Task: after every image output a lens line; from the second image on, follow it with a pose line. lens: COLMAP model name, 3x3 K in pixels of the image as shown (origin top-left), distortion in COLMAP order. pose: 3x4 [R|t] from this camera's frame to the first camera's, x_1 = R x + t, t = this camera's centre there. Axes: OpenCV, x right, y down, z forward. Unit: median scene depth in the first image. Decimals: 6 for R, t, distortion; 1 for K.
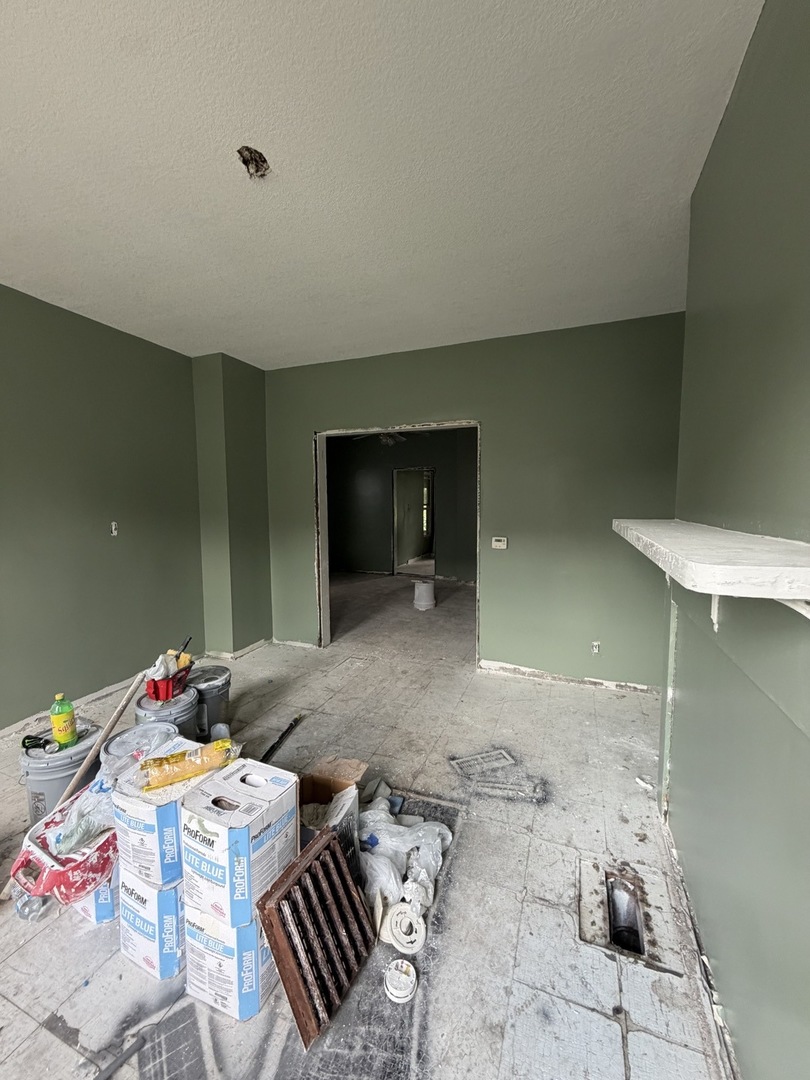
lens RADIAL K [[431.3, 0, 405.3], [0, 431.3, 536.7], [0, 0, 1]] dist [-0.001123, 0.000572]
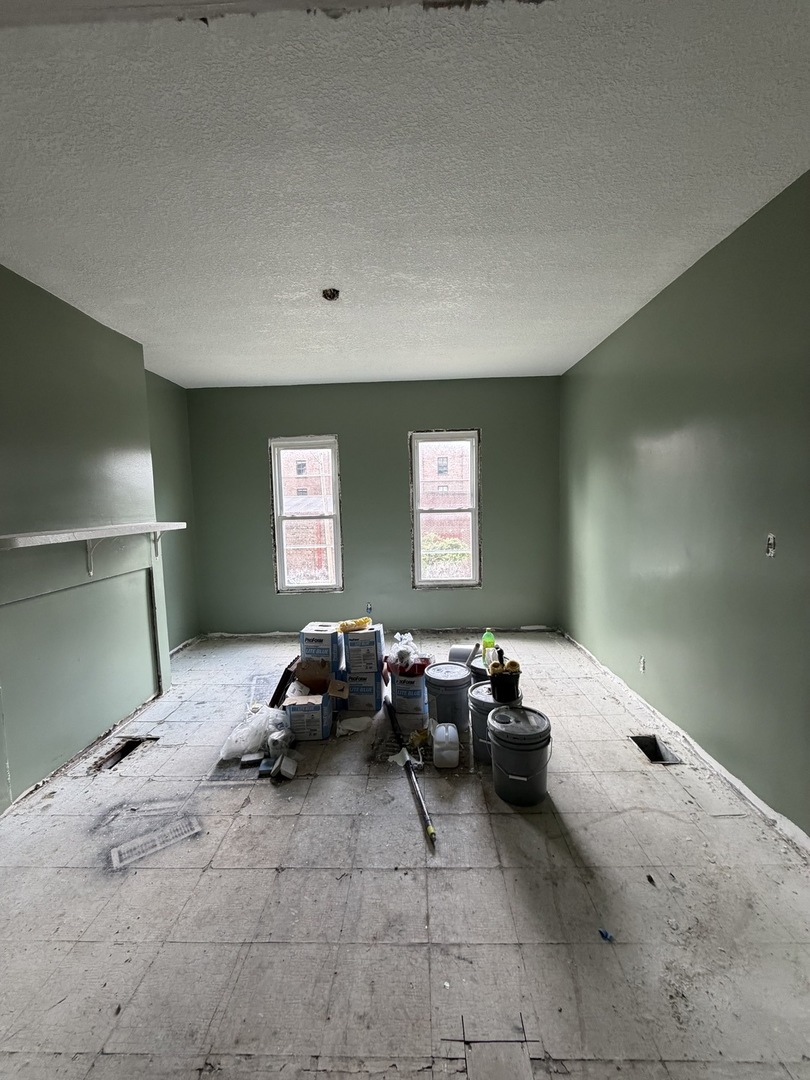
lens RADIAL K [[433.1, 0, 407.7], [0, 433.1, 524.8], [0, 0, 1]] dist [0.000189, 0.000067]
pose [[-0.937552, 0.046820, -0.344679, -0.005751], [-0.000727, 0.990634, 0.136541, -0.118350], [0.347844, 0.128265, -0.928737, 1.272420]]
